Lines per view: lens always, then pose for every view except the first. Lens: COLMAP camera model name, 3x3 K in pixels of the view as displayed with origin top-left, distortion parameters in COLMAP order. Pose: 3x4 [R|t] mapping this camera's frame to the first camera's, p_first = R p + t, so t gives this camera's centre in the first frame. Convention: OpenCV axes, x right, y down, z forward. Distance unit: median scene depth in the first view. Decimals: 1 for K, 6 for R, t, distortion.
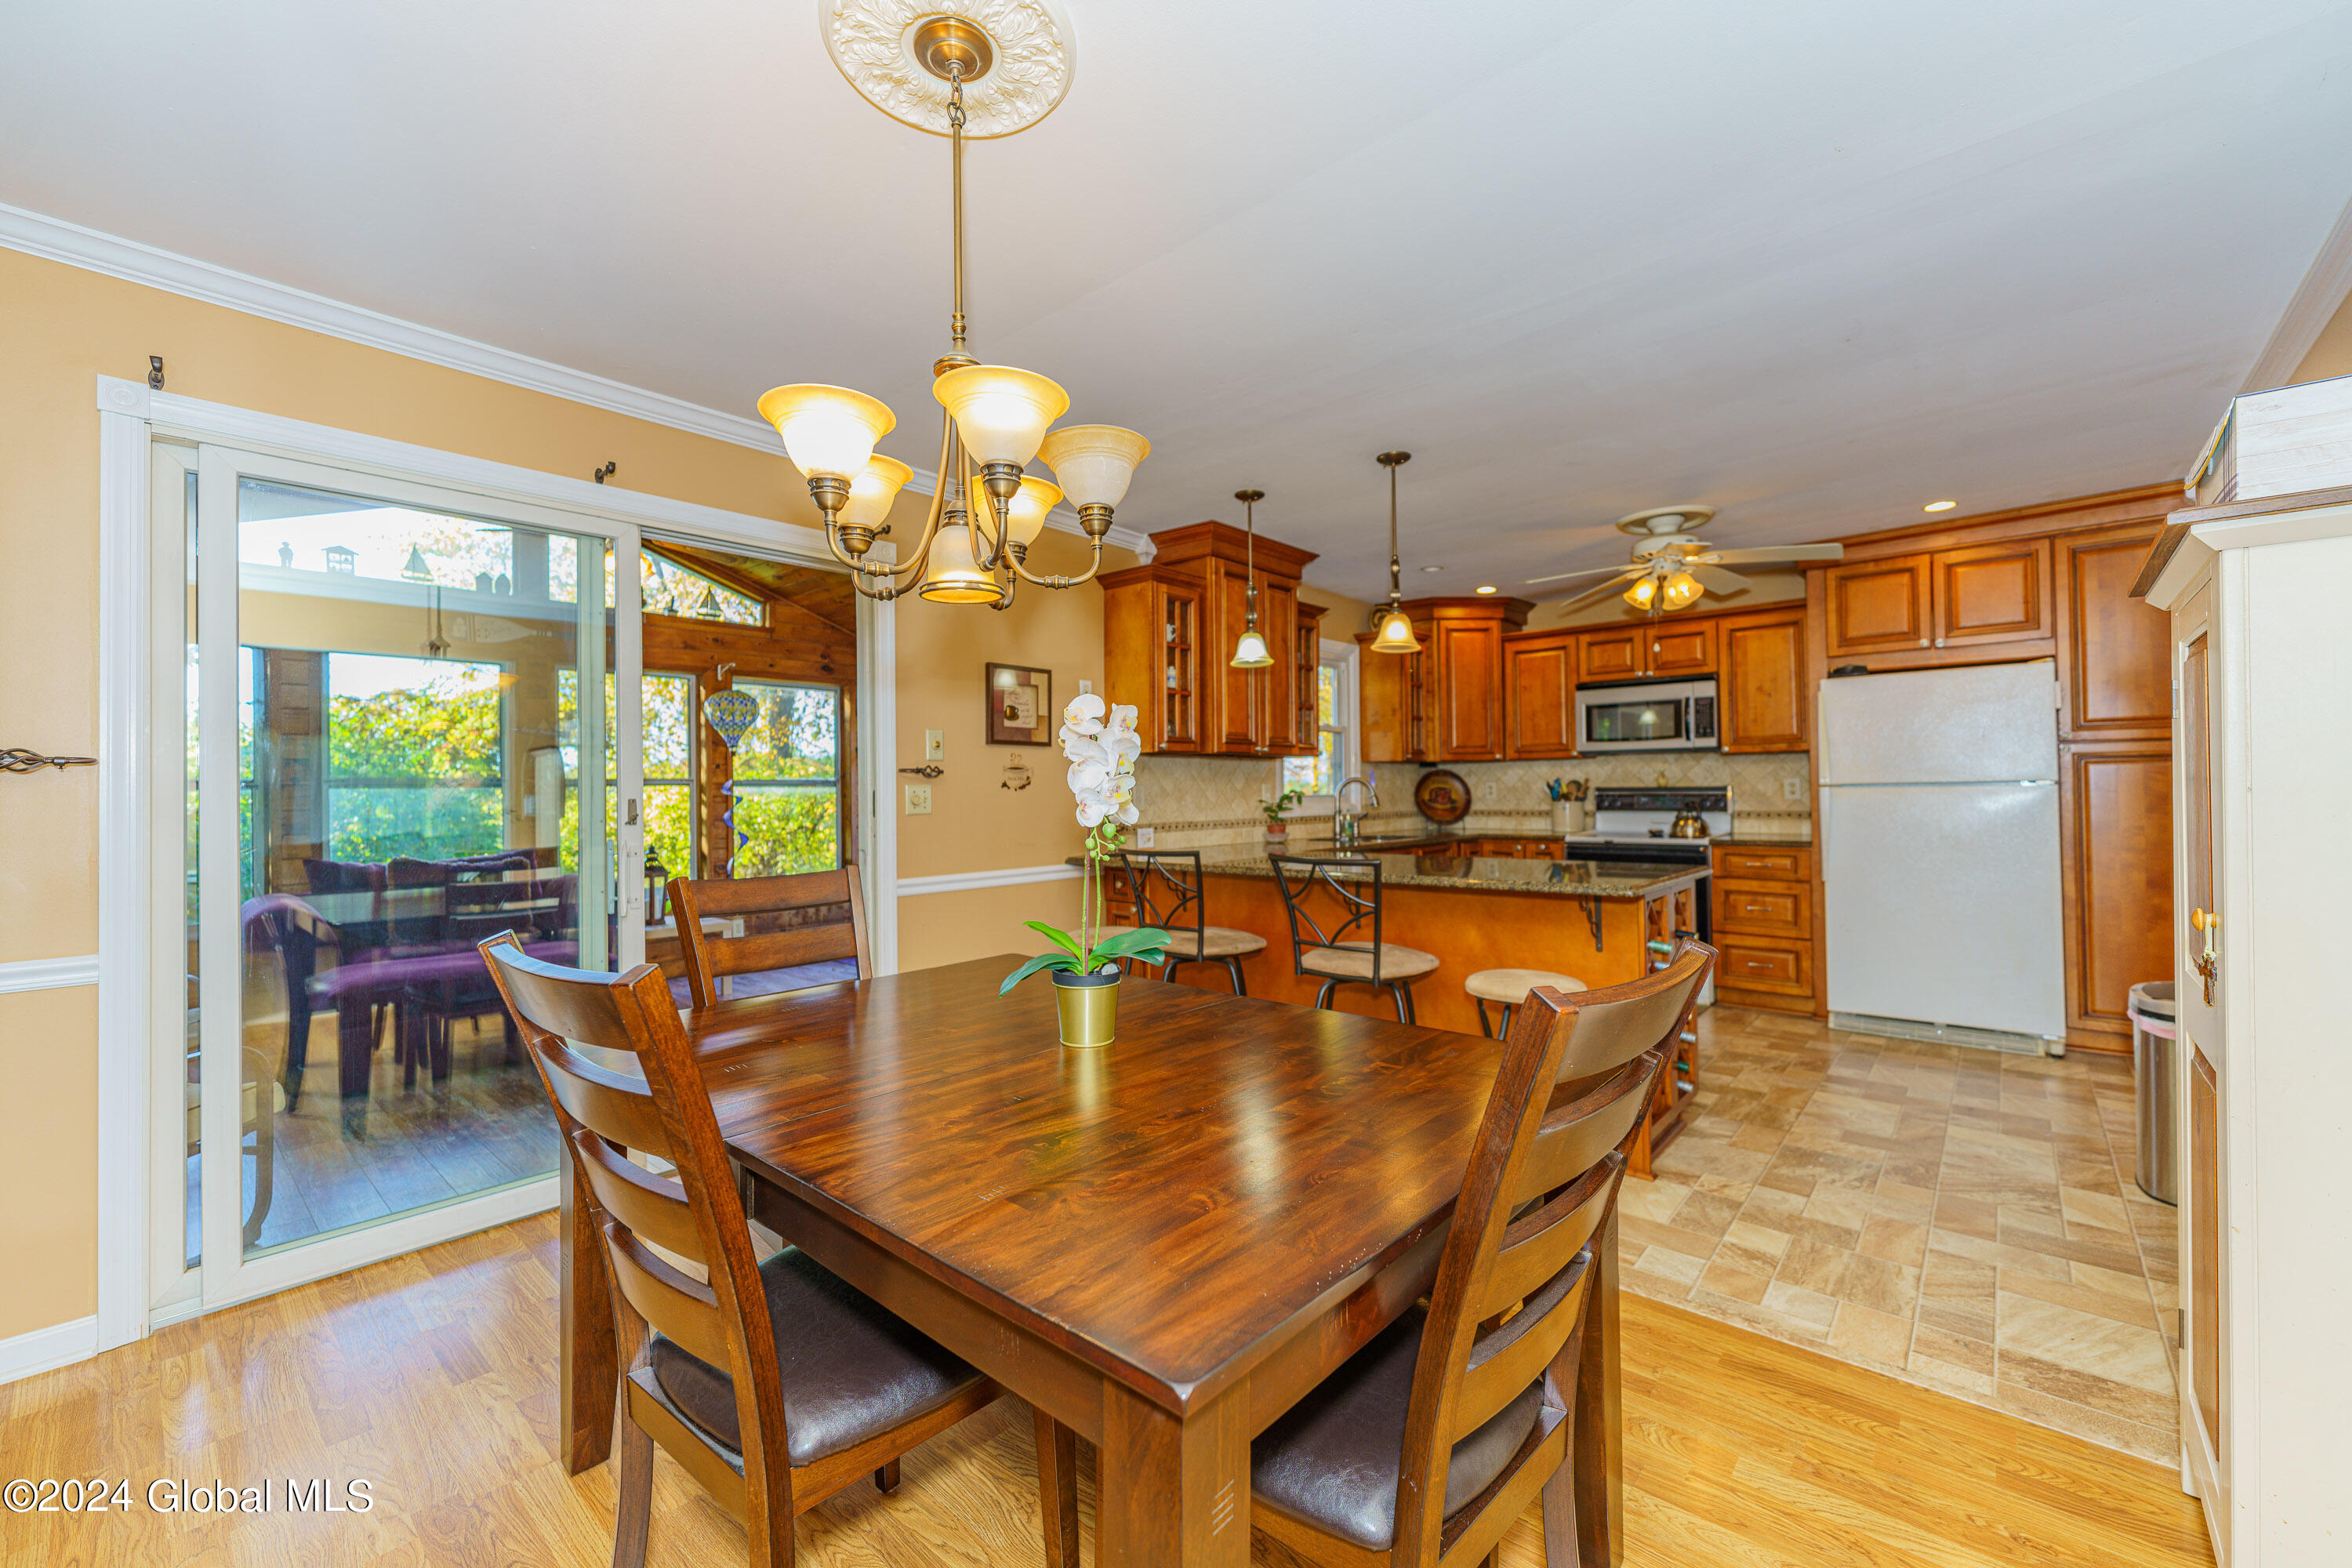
lens RADIAL K [[939.7, 0, 1175.0], [0, 939.7, 786.1], [0, 0, 1]] dist [0.000140, 0.000838]
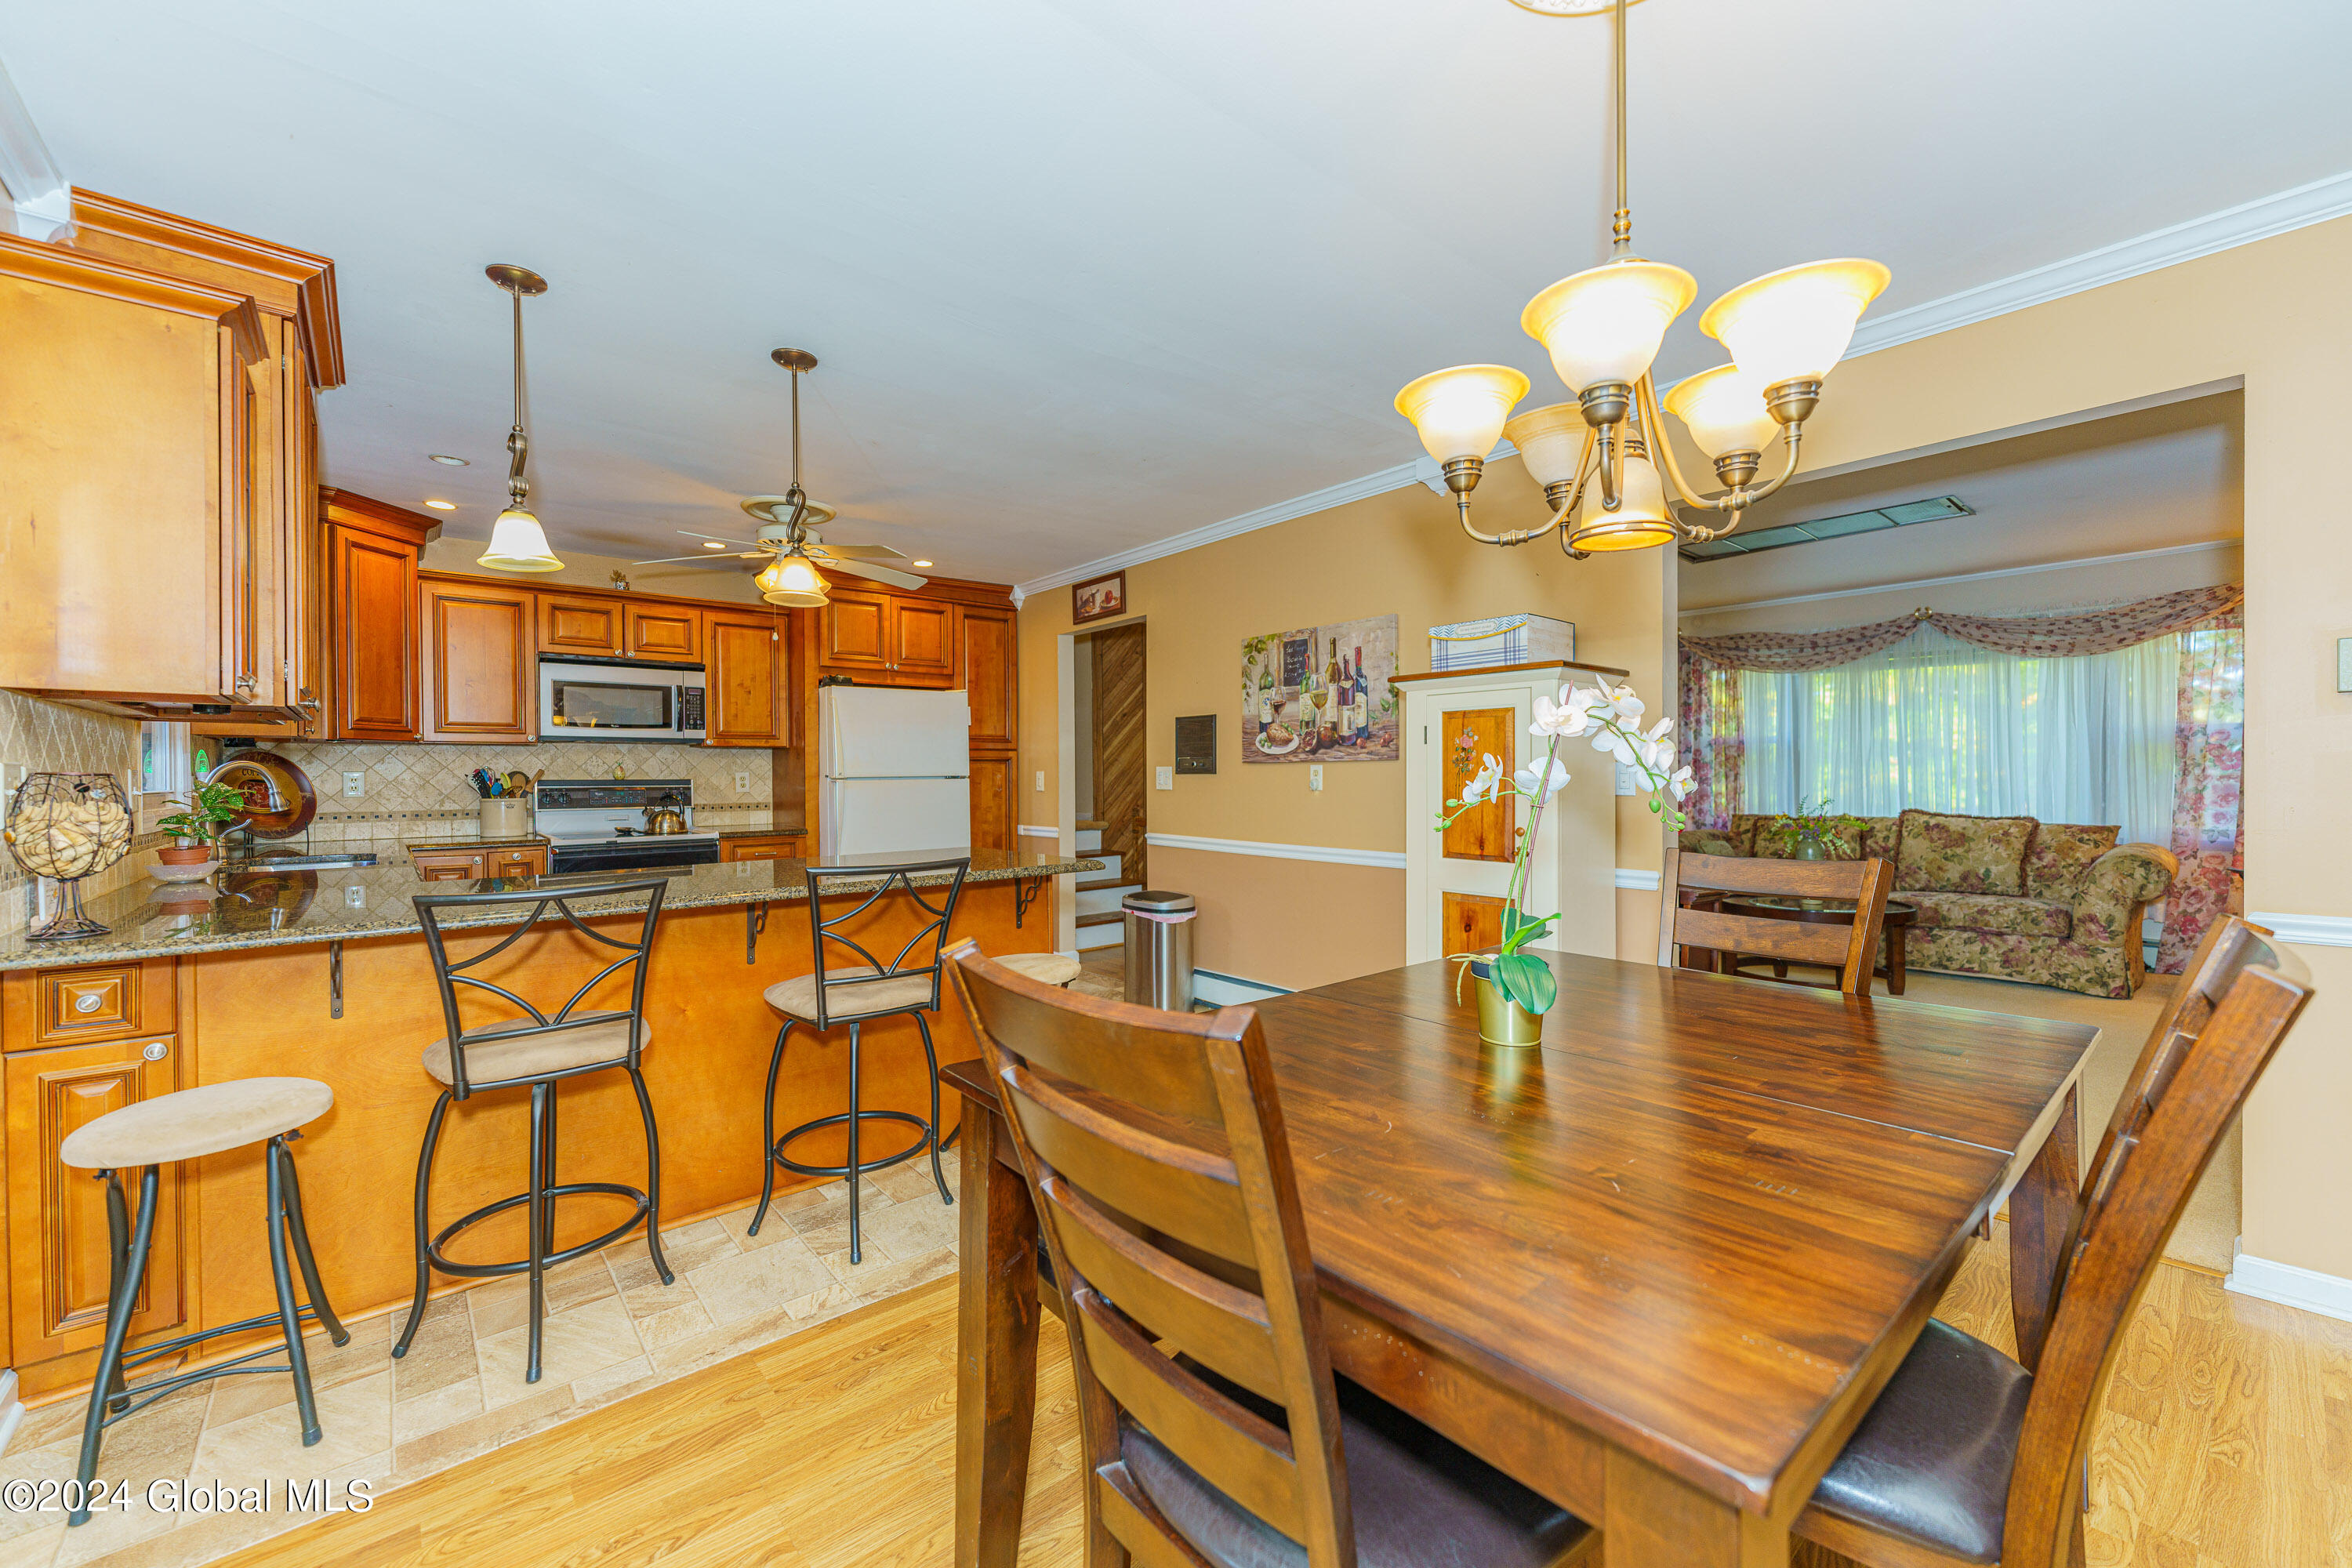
lens RADIAL K [[939.7, 0, 1176.1], [0, 939.7, 778.5], [0, 0, 1]] dist [0.000140, 0.000838]
pose [[0.139586, 0.005664, 0.990194, -0.323670], [-0.000439, 0.999984, -0.005658, 0.004574], [-0.990210, 0.000356, 0.139587, 0.362577]]
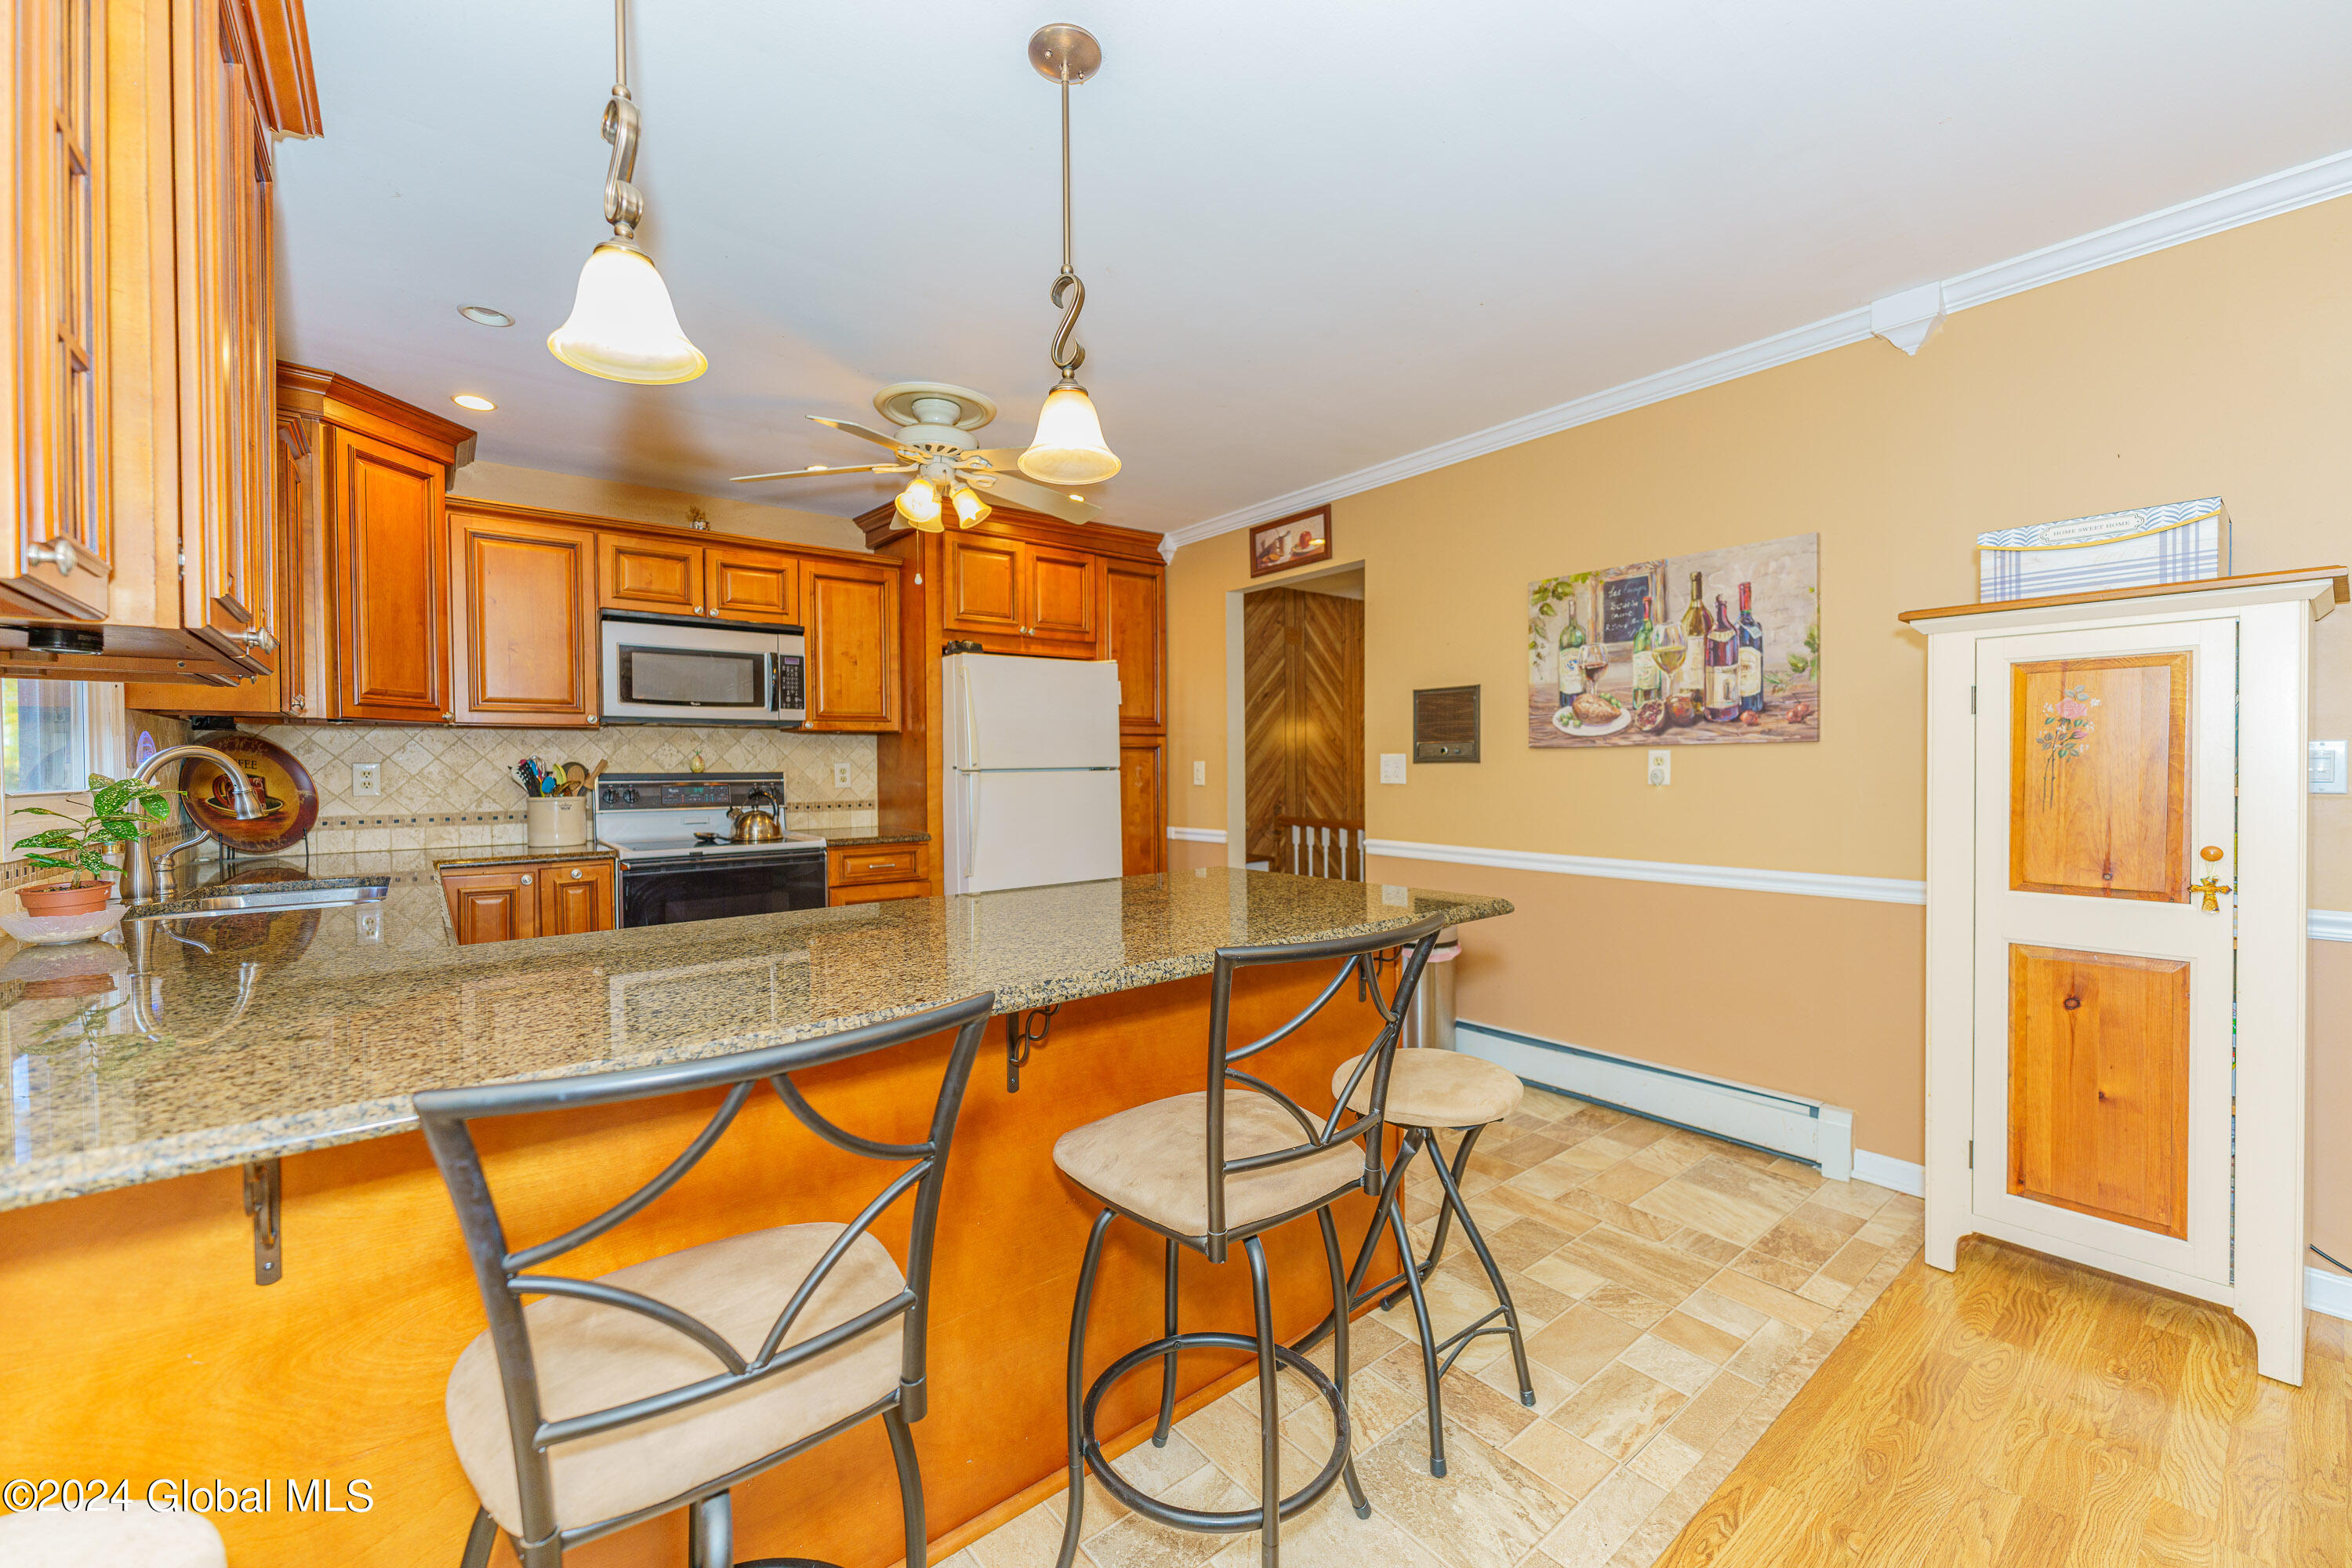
lens RADIAL K [[939.7, 0, 1174.5], [0, 939.7, 778.9], [0, 0, 1]] dist [0.000140, 0.000838]
pose [[0.163615, -0.003182, 0.986519, -0.140983], [0.001960, 0.999994, 0.002900, 0.004109], [-0.986522, 0.001459, 0.163620, 0.553764]]
